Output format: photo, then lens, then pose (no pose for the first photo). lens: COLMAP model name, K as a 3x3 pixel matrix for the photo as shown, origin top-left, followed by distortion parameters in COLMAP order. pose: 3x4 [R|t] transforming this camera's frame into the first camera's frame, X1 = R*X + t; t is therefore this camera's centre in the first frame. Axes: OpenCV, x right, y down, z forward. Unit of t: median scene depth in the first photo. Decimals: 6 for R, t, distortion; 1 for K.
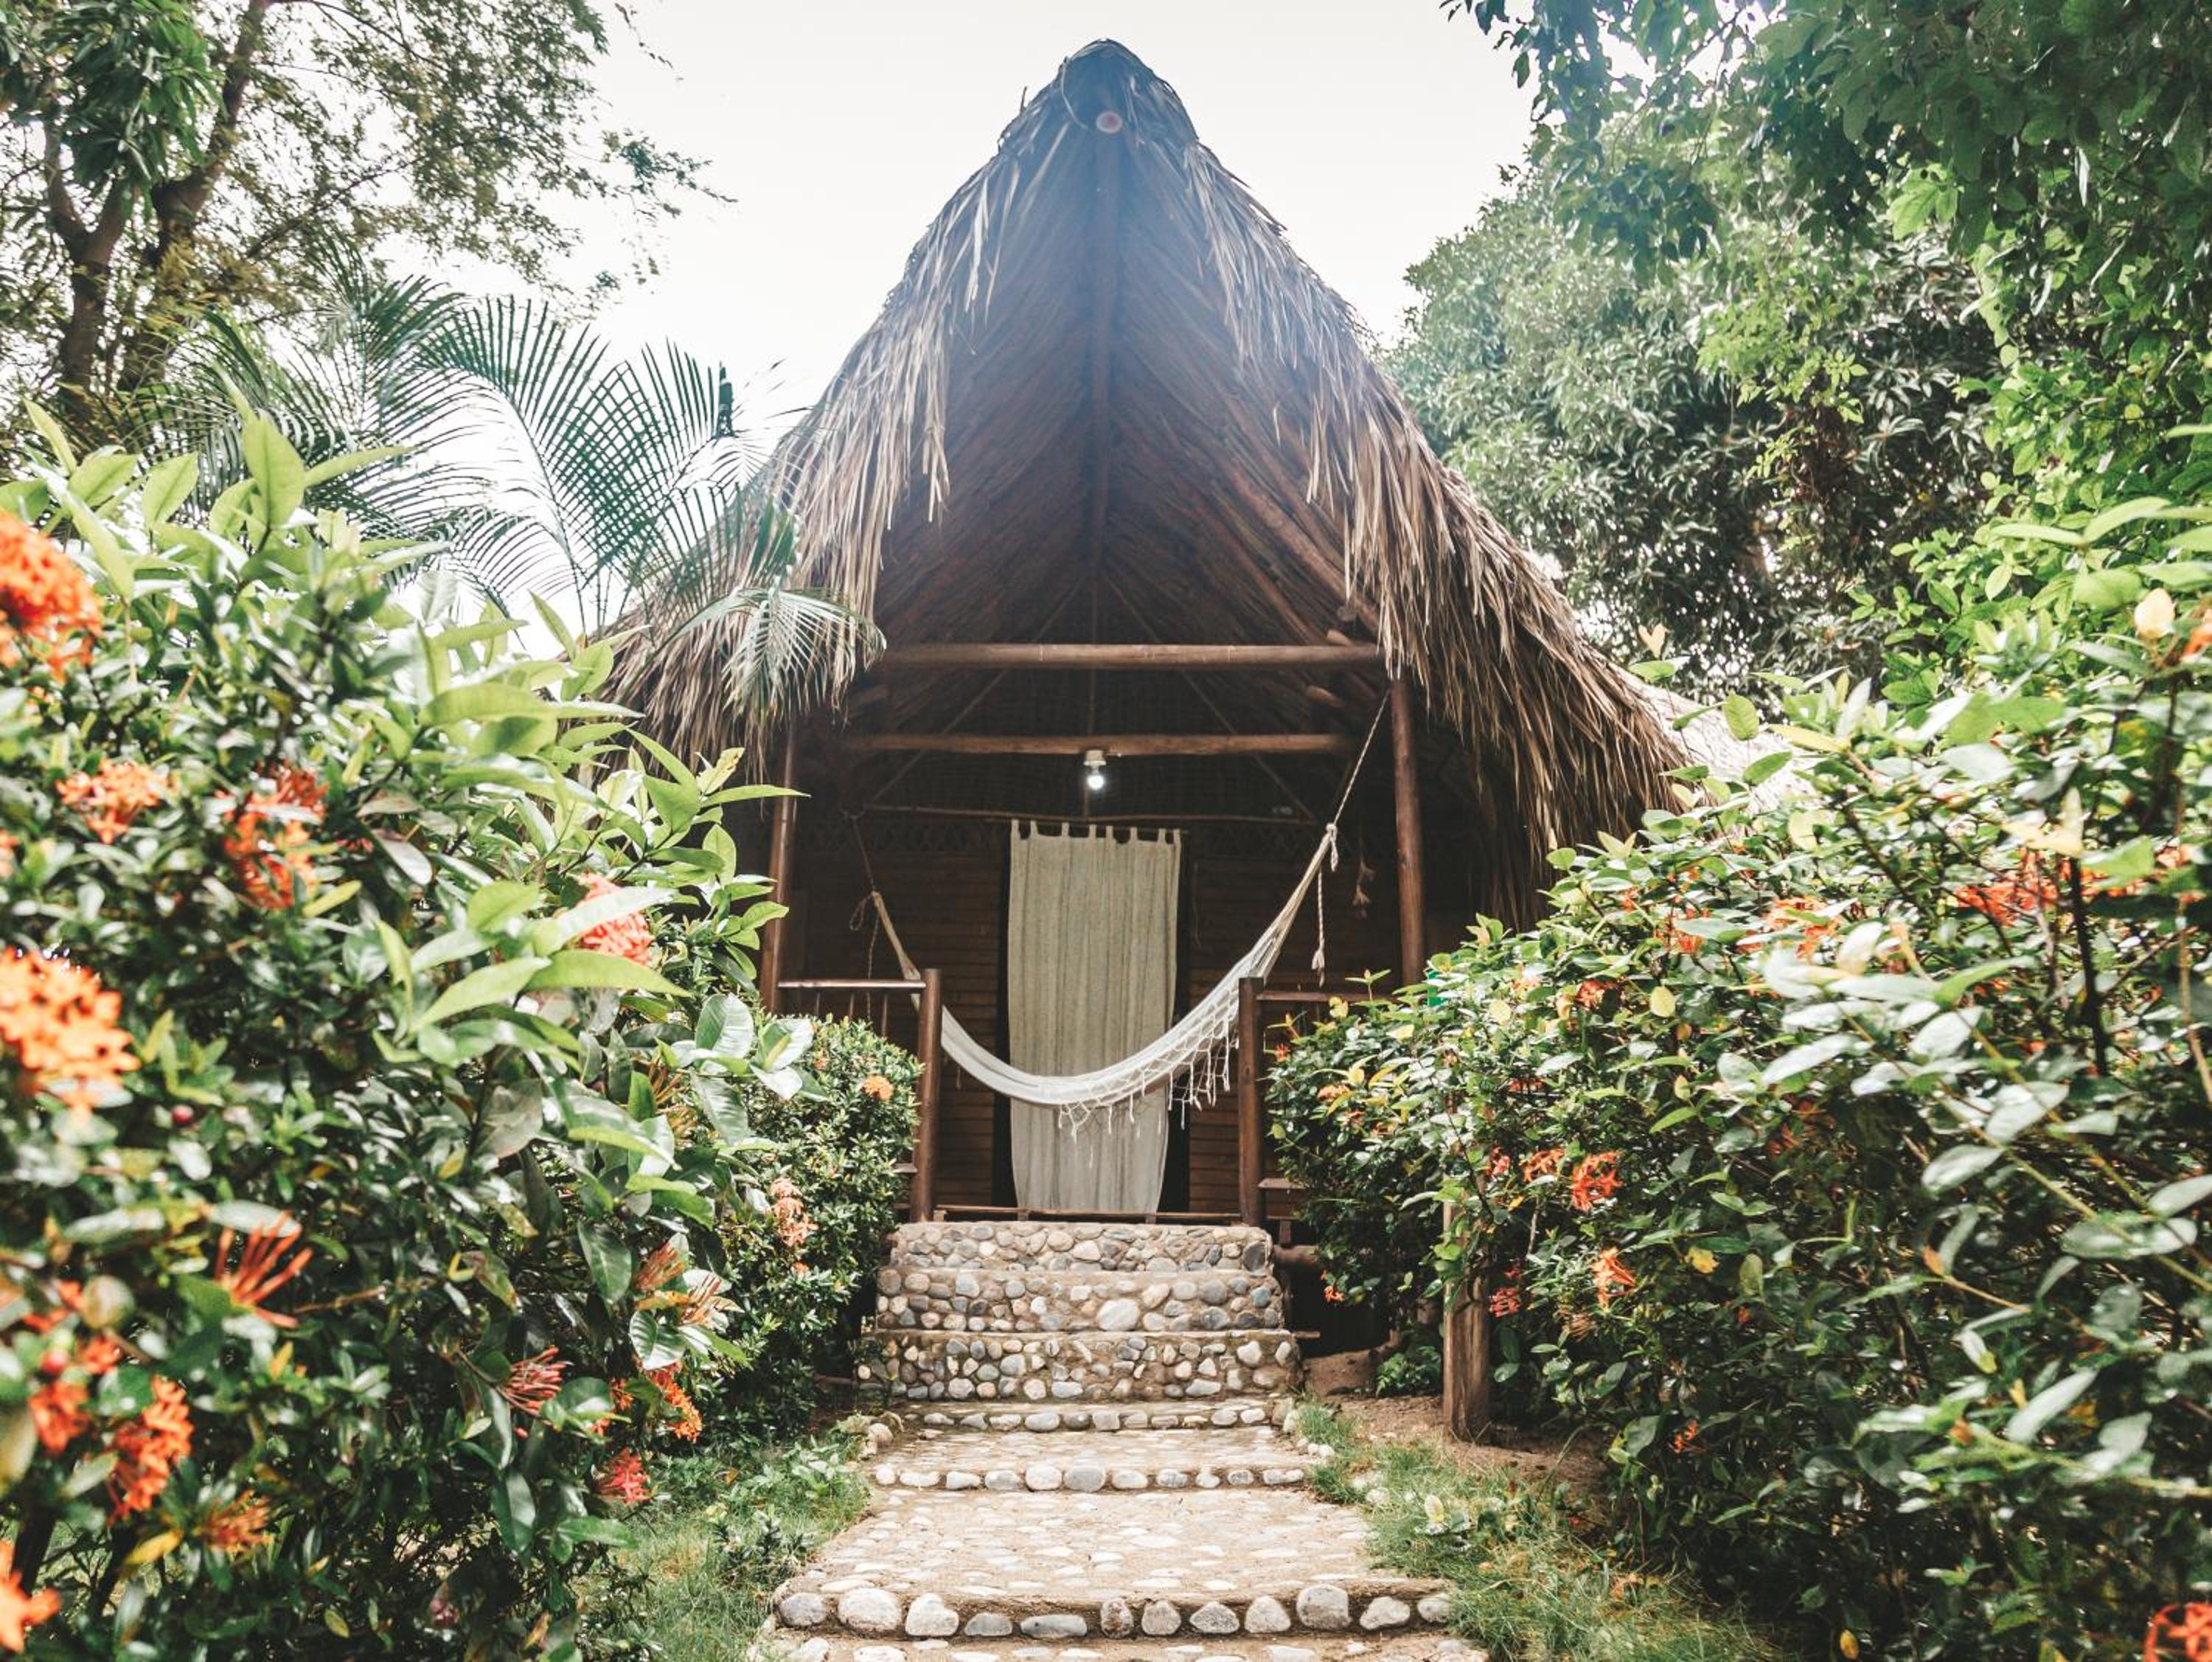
lens RADIAL K [[1762.8, 0, 966.6], [0, 1762.8, 828.6], [0, 0, 1]] dist [0.002864, -0.005904]
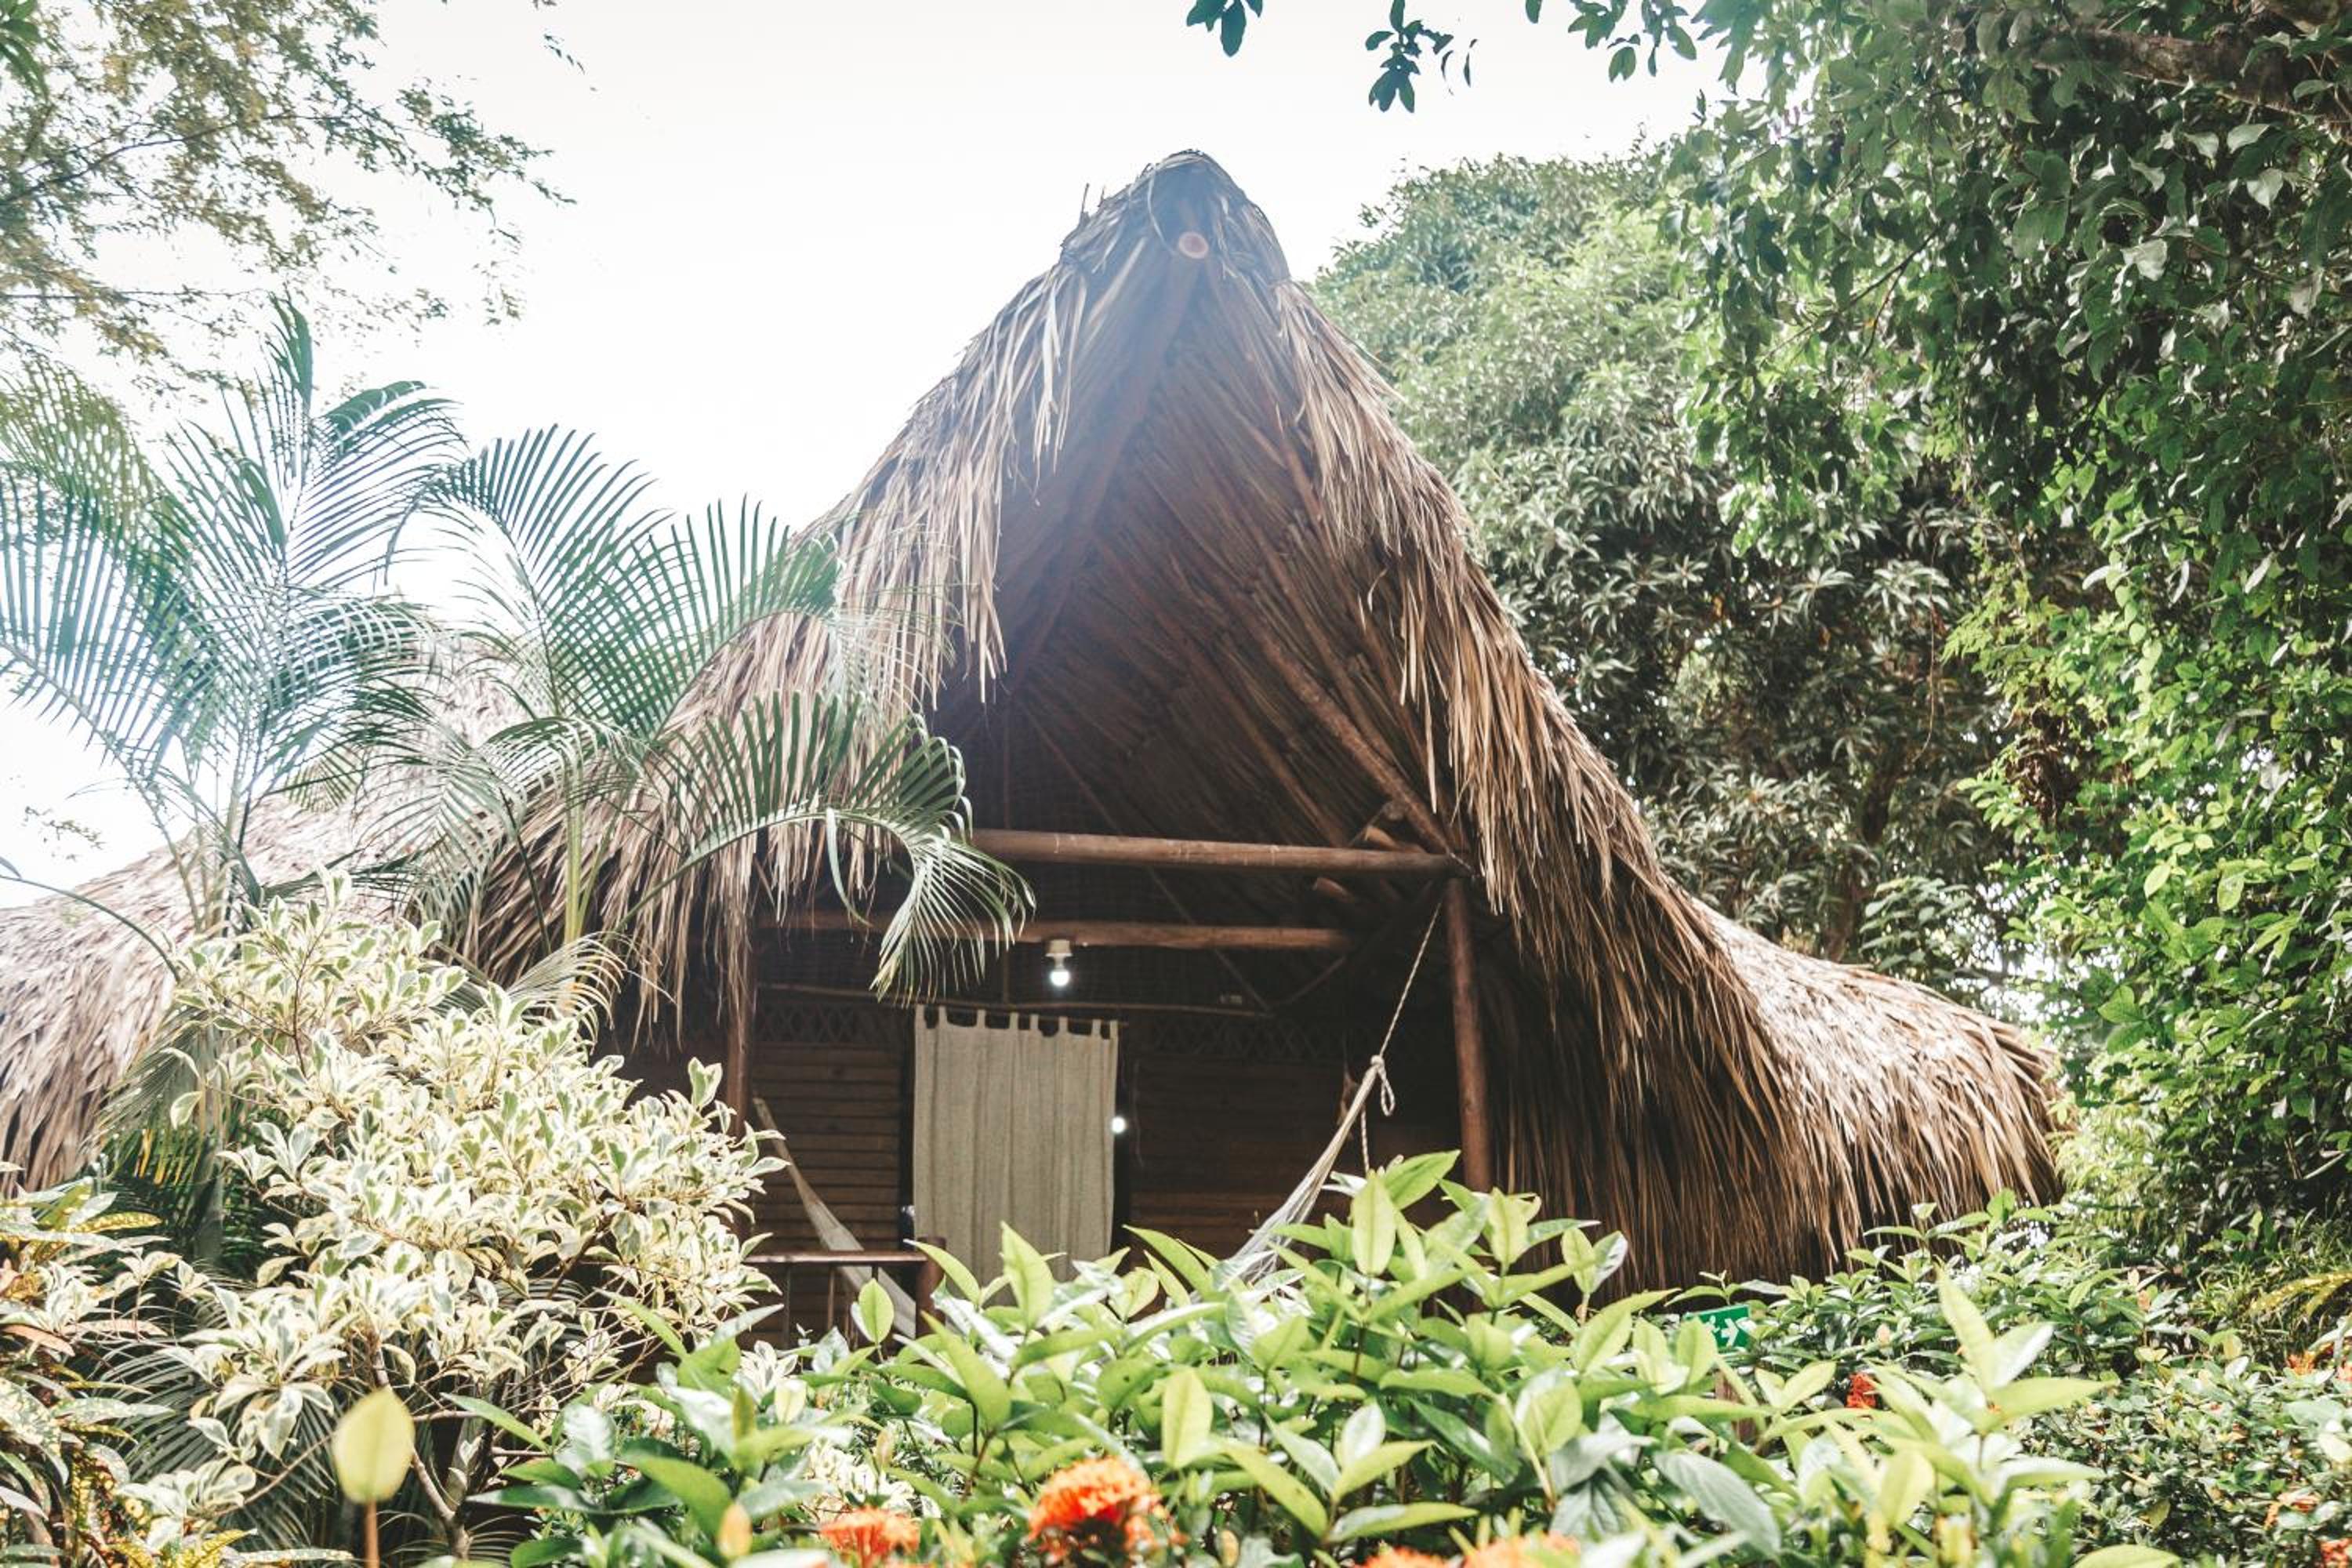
lens RADIAL K [[2215.3, 0, 1176.0], [0, 2215.3, 784.0], [0, 0, 1]] dist [0.017561, -0.013108]
pose [[0.953554, 0.047232, 0.297497, -0.244765], [-0.035351, 0.998353, -0.045193, -0.093745], [-0.299142, 0.032577, 0.953652, -0.016192]]
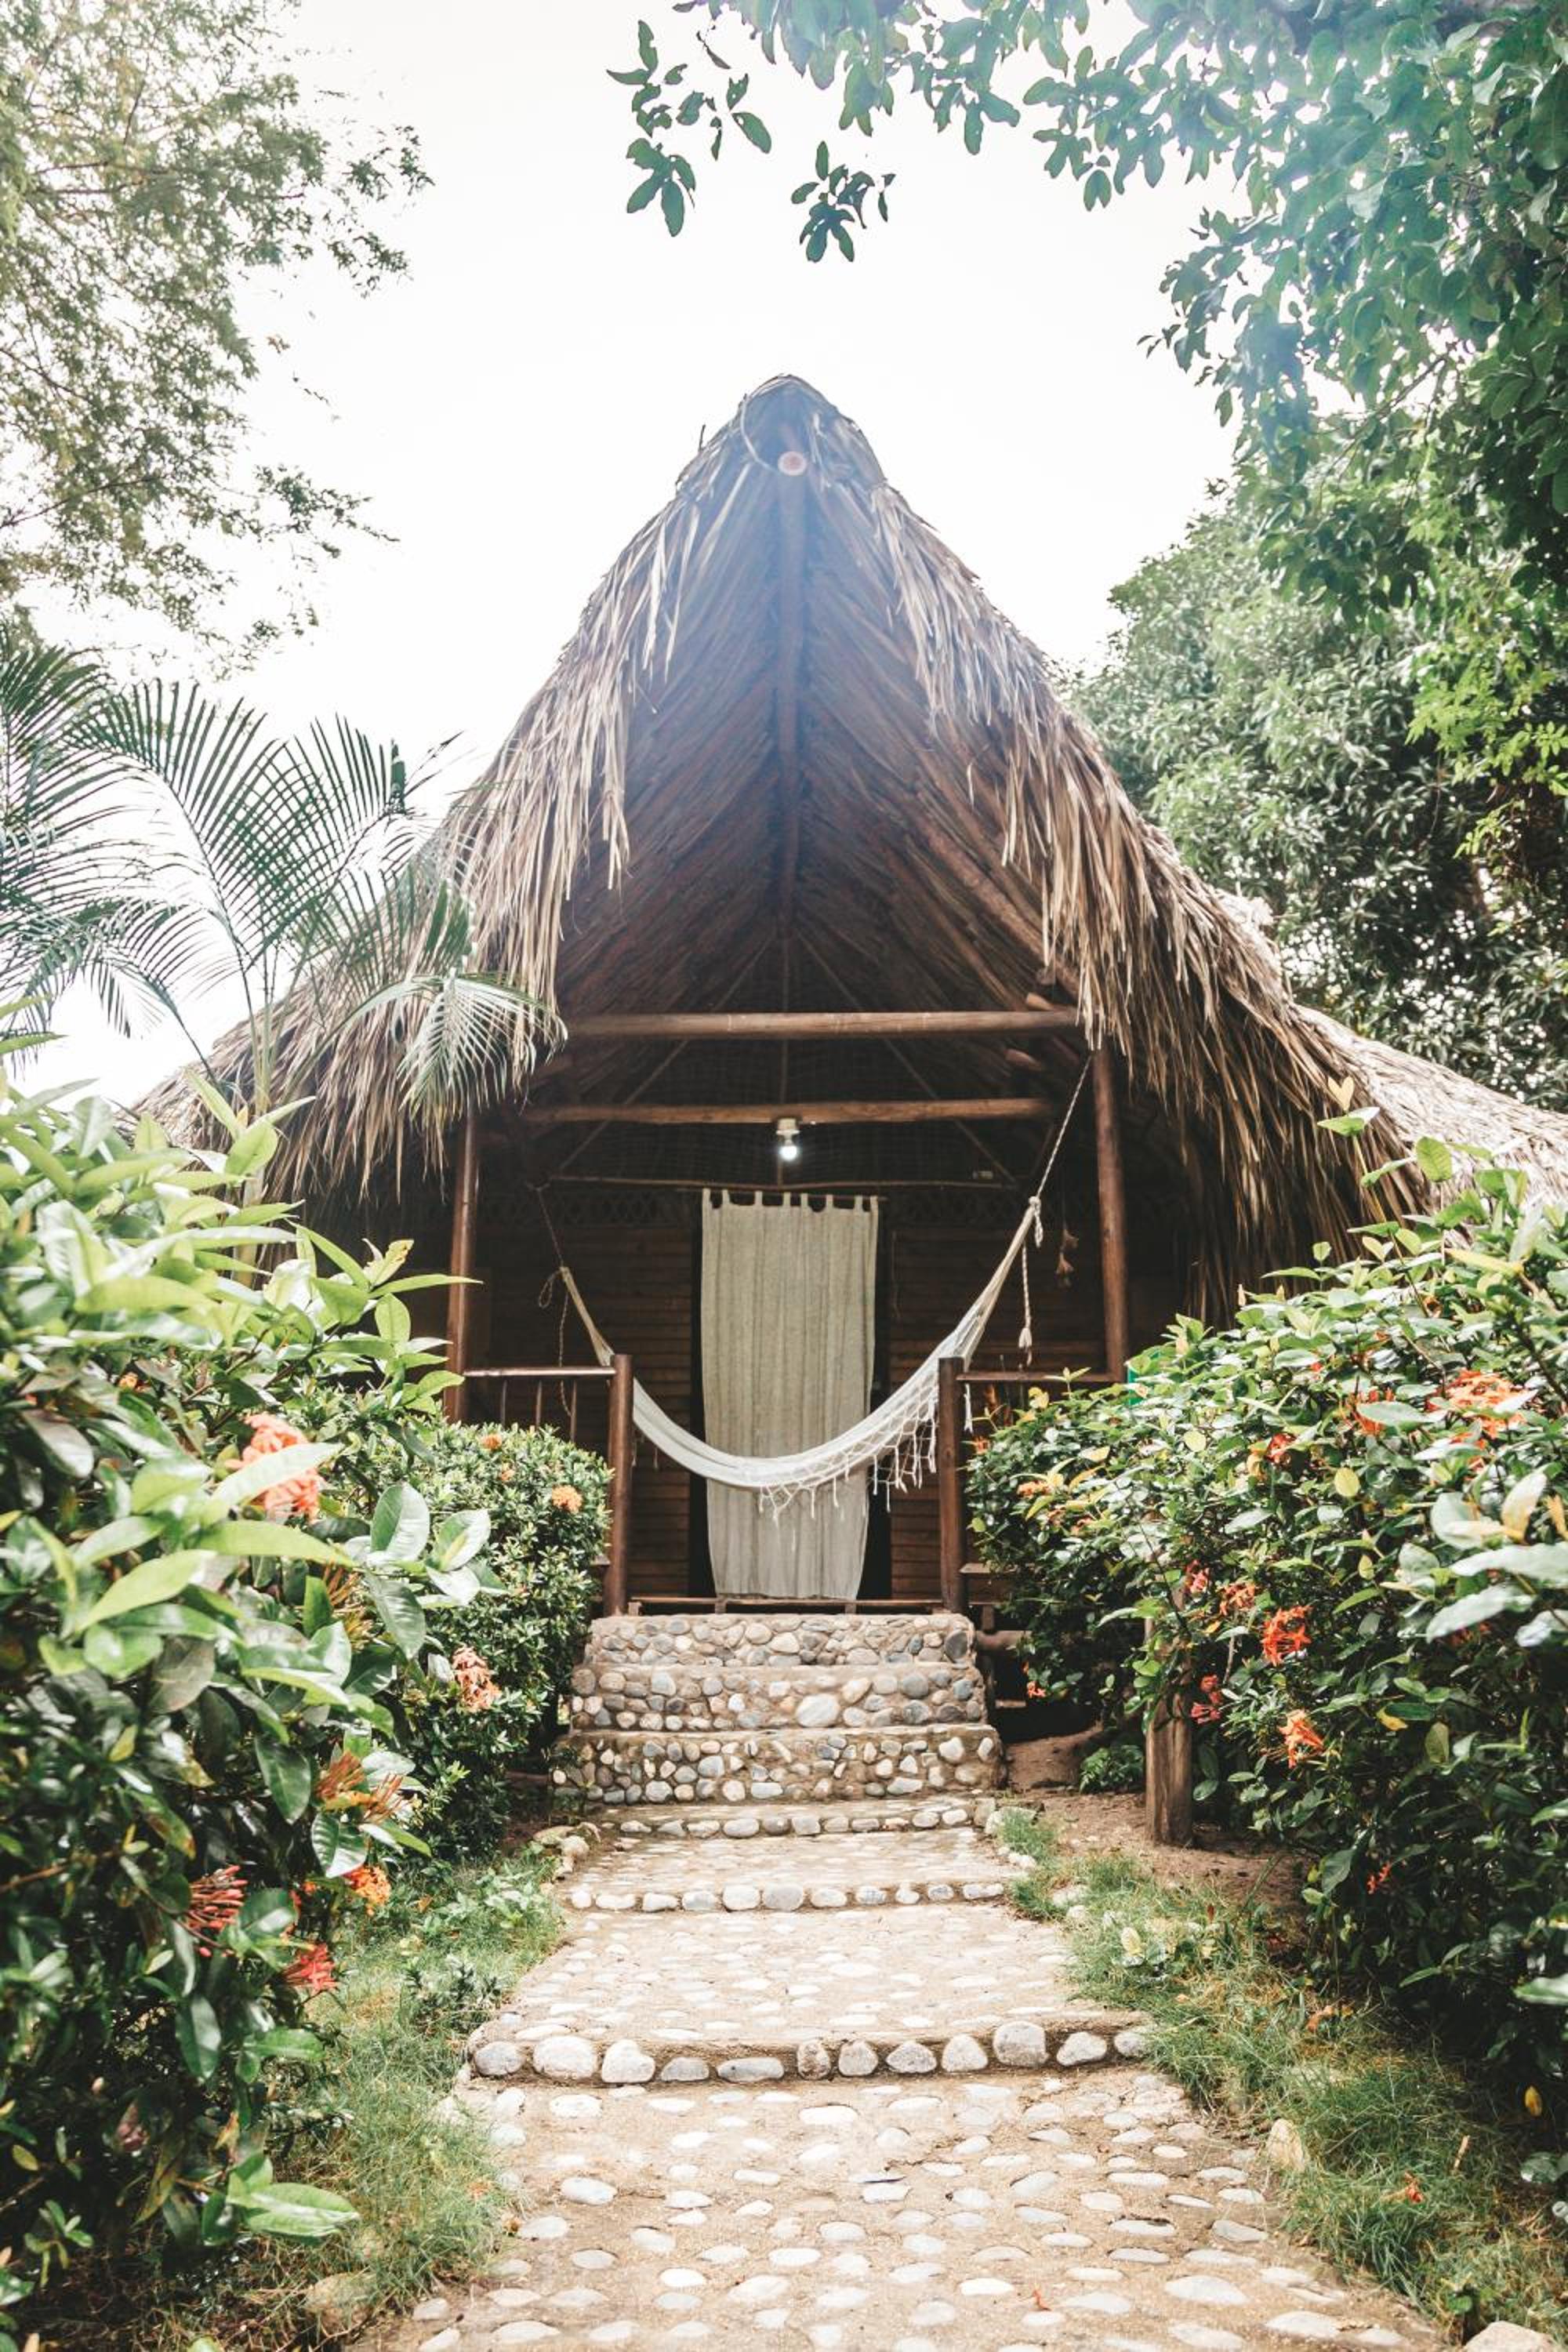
lens RADIAL K [[1835.1, 0, 691.9], [0, 1835.1, 1257.6], [0, 0, 1]] dist [0.001896, 0.010121]
pose [[0.999702, -0.017814, 0.016684, 0.003031], [0.016996, 0.998706, 0.047934, -0.022942], [-0.017516, -0.047636, 0.998711, -0.005321]]
